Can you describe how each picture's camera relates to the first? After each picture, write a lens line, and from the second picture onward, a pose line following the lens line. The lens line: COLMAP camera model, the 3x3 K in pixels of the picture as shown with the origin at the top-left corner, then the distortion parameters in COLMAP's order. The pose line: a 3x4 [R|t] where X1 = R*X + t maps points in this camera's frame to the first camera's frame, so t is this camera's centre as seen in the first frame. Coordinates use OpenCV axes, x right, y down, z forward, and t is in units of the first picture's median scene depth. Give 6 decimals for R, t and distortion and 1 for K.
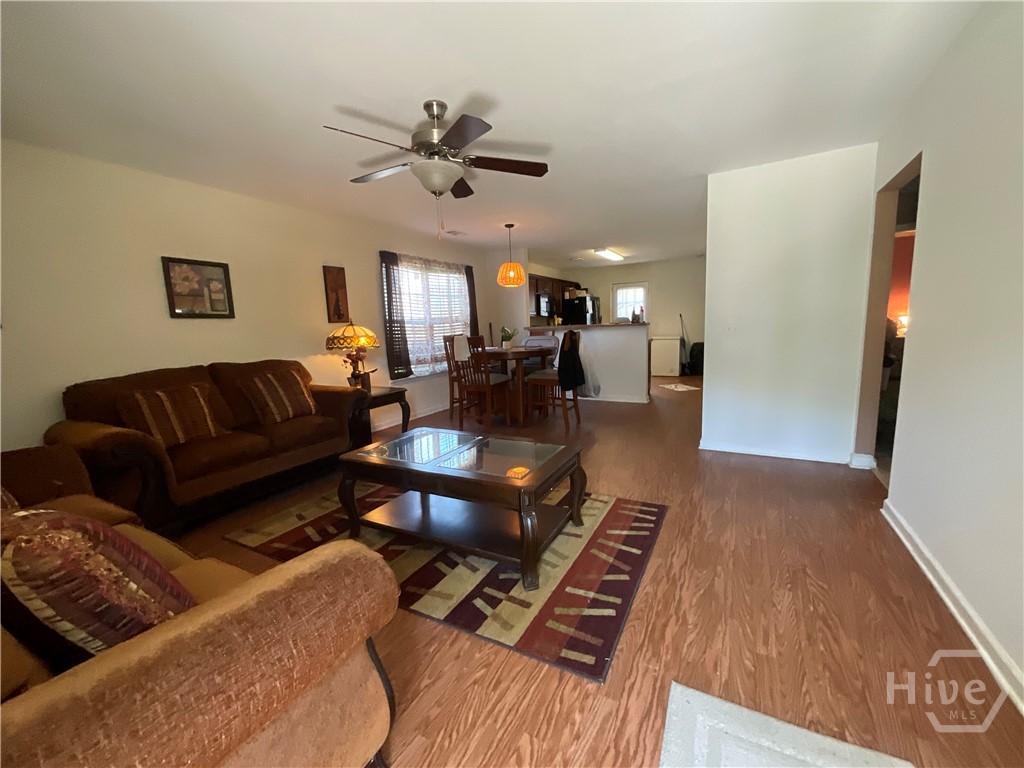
lens RADIAL K [[413.2, 0, 511.6], [0, 413.2, 386.1], [0, 0, 1]] dist [-0.000176, 0.000696]
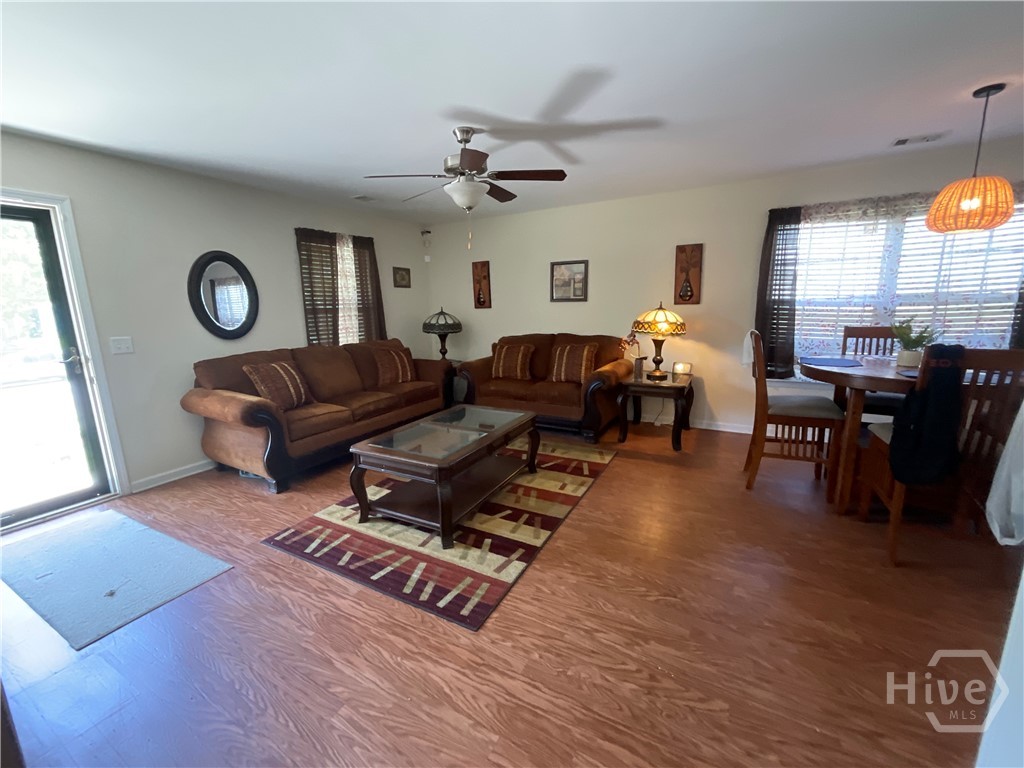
lens RADIAL K [[413.2, 0, 508.6], [0, 413.2, 386.1], [0, 0, 1]] dist [-0.000176, 0.000696]
pose [[0.007307, 0.231691, -0.972762, 1.045627], [-0.128671, 0.964919, 0.228856, -0.262760], [0.991660, 0.123494, 0.036863, 1.119794]]
